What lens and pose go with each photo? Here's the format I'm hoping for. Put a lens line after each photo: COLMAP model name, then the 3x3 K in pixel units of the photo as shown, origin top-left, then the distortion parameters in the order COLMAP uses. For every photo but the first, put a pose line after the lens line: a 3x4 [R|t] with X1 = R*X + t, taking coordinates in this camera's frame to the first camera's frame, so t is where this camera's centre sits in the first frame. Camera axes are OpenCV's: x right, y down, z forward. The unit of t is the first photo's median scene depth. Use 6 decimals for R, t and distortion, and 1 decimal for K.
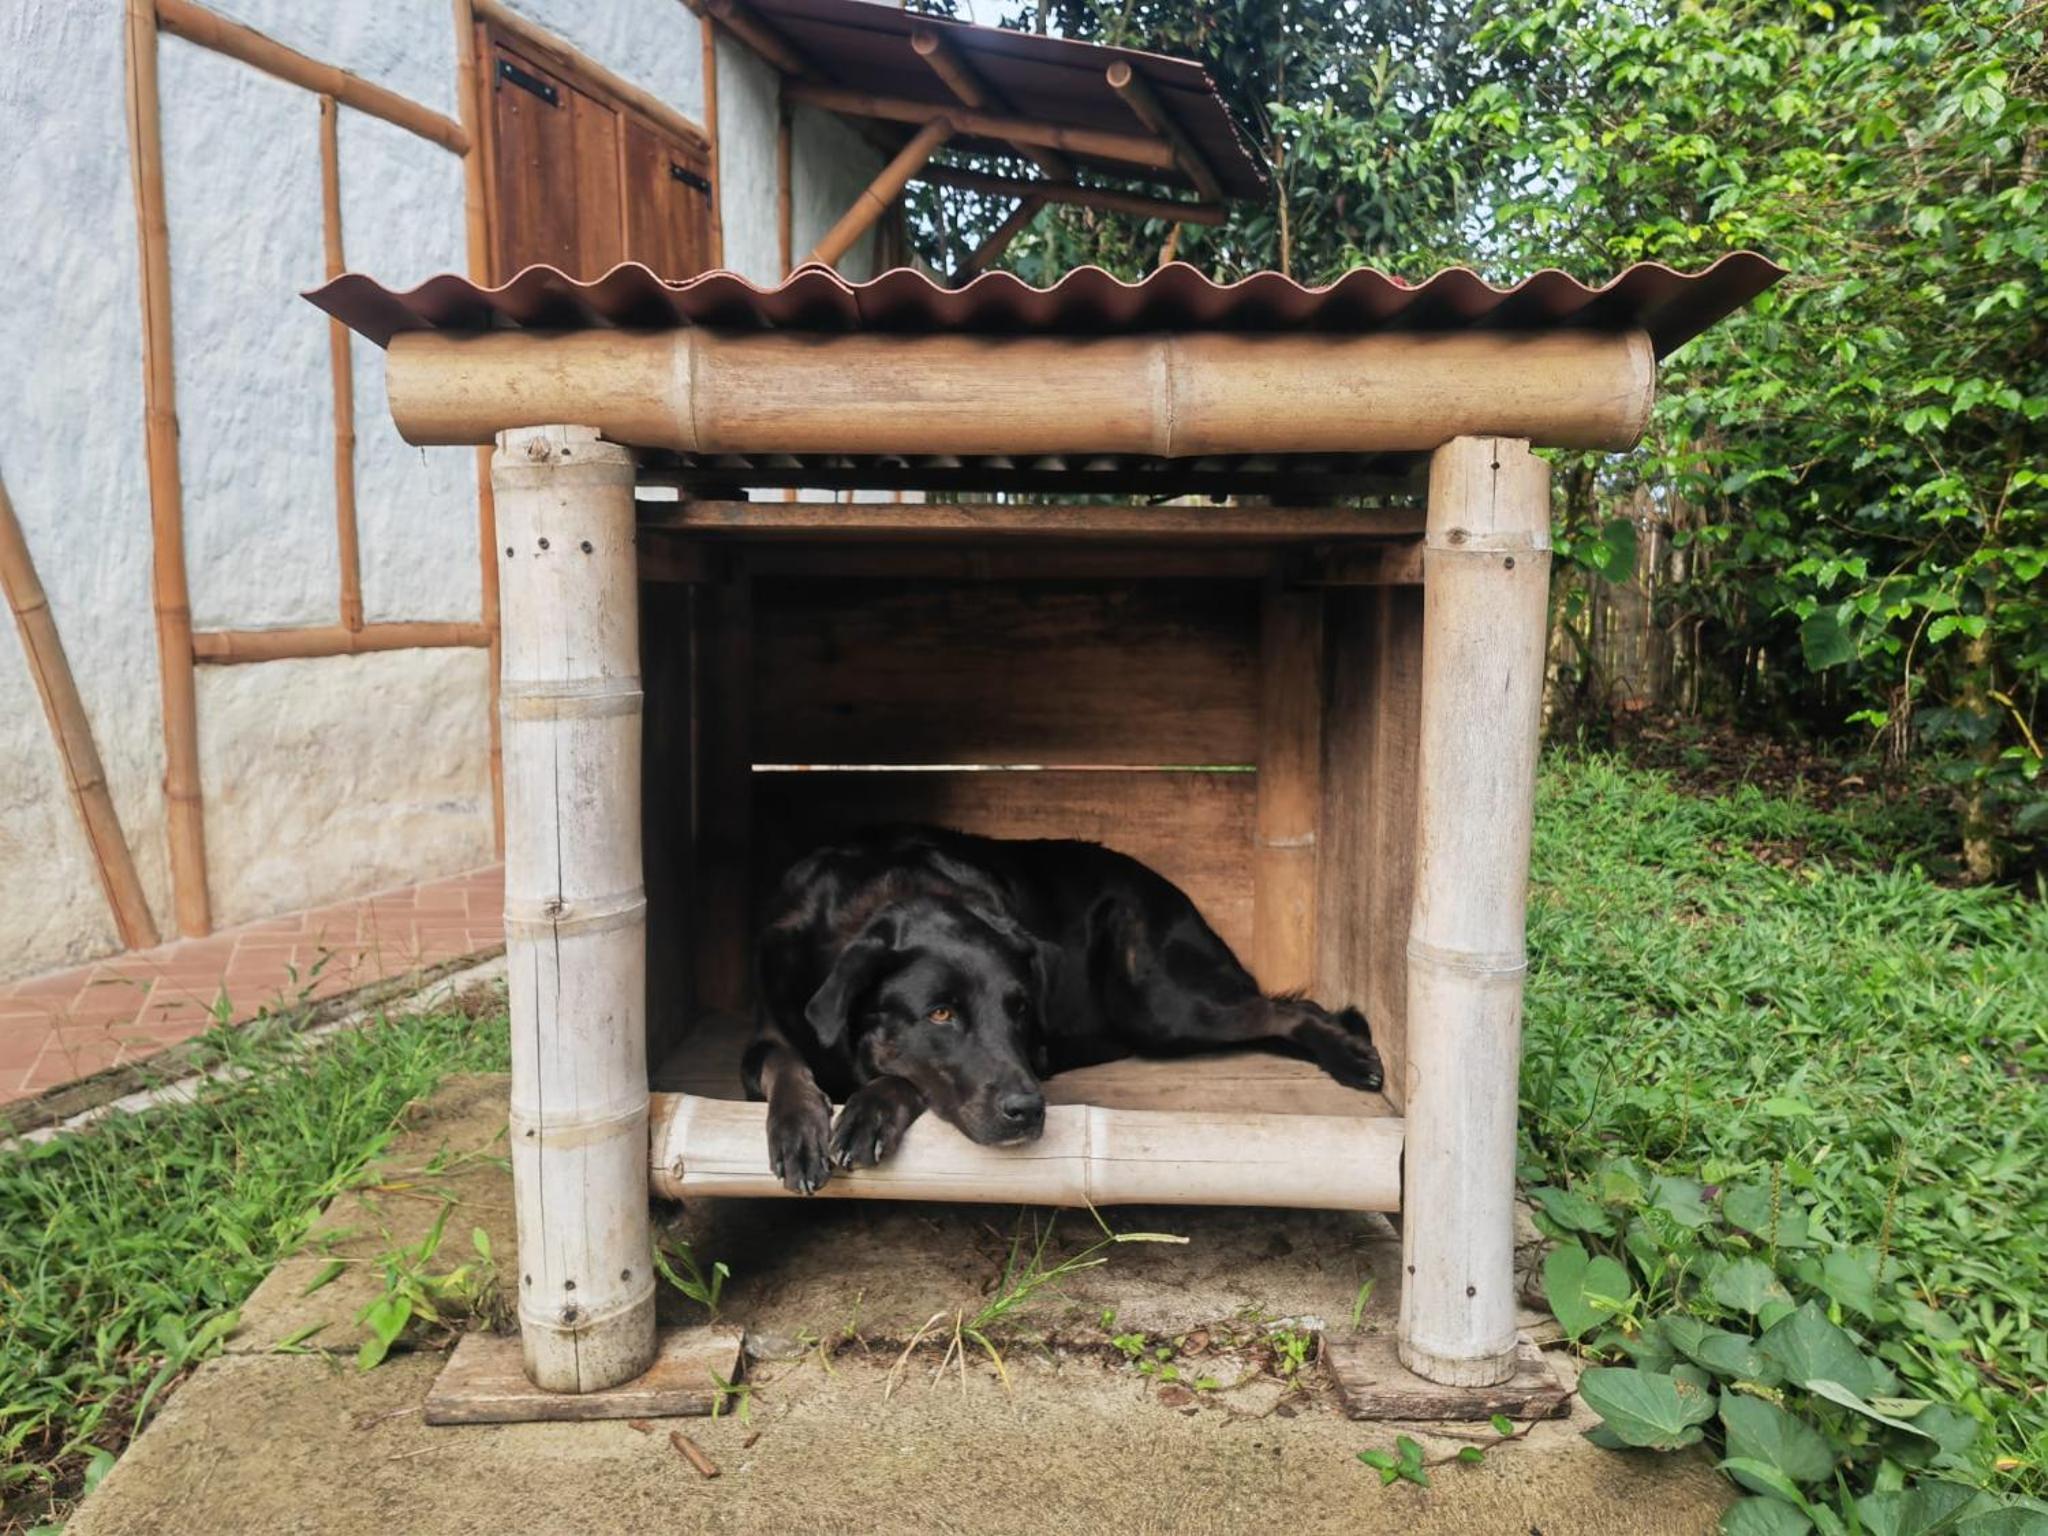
lens RADIAL K [[1616.1, 0, 1013.5], [0, 1616.1, 773.9], [0, 0, 1]] dist [0.035120, -0.008054]
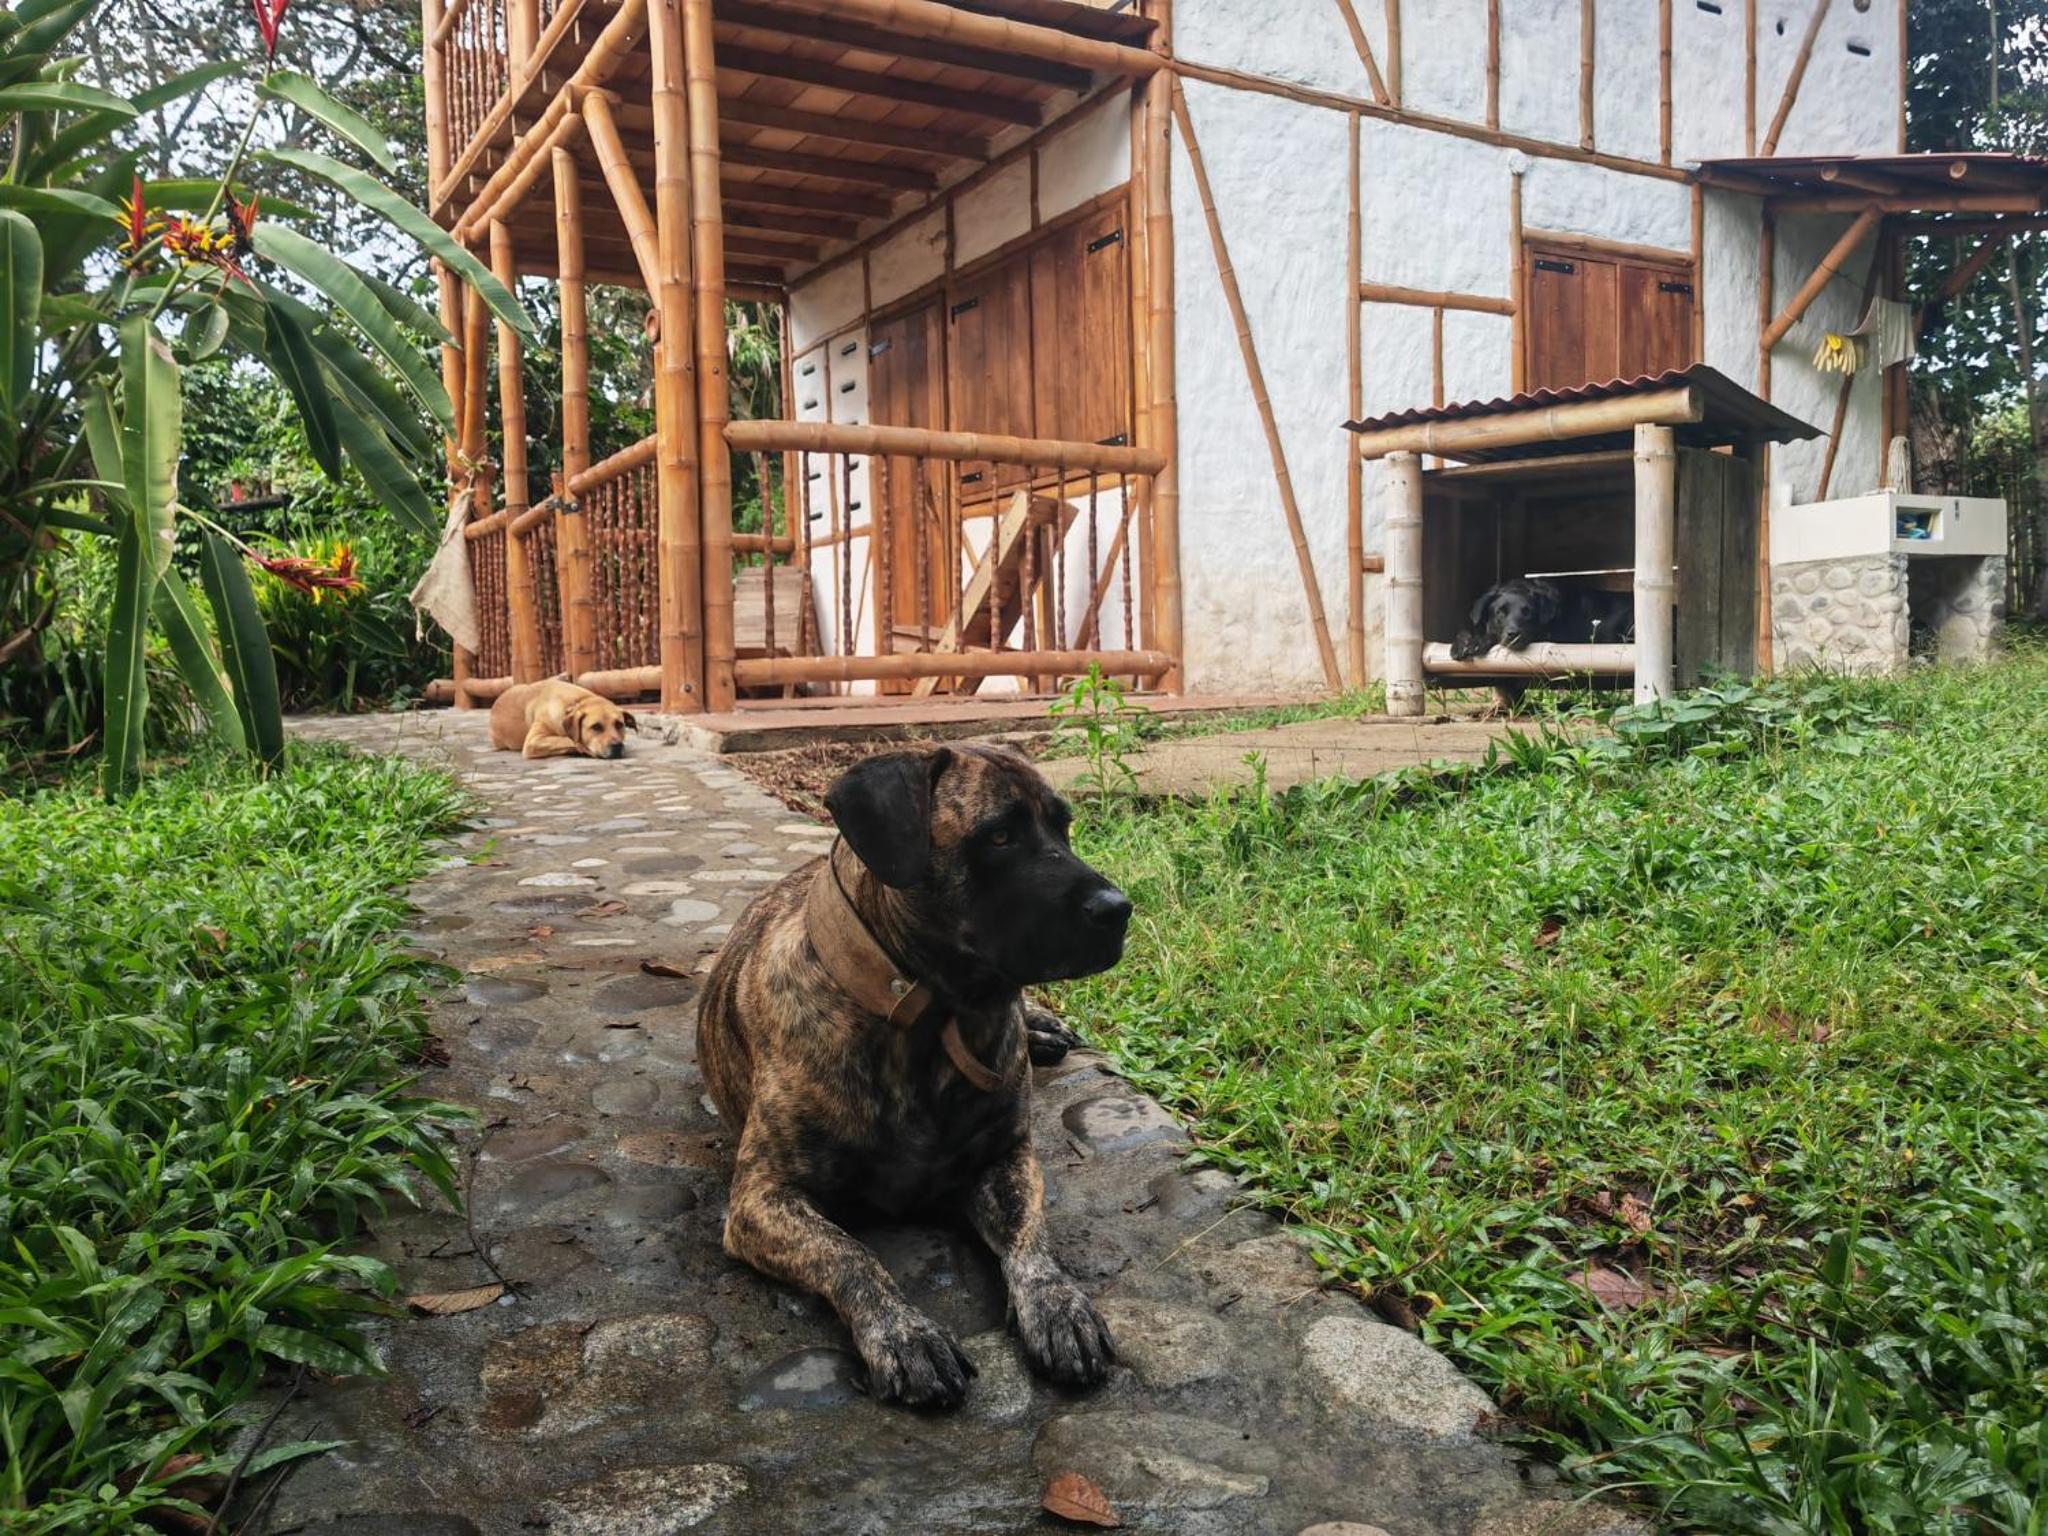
lens RADIAL K [[1616.1, 0, 1013.5], [0, 1616.1, 773.9], [0, 0, 1]] dist [0.035120, -0.008054]
pose [[0.729373, 0.027617, -0.683558, 0.710213], [-0.044250, 0.998997, -0.006854, 0.256415], [0.682683, 0.035246, 0.729864, -0.997693]]
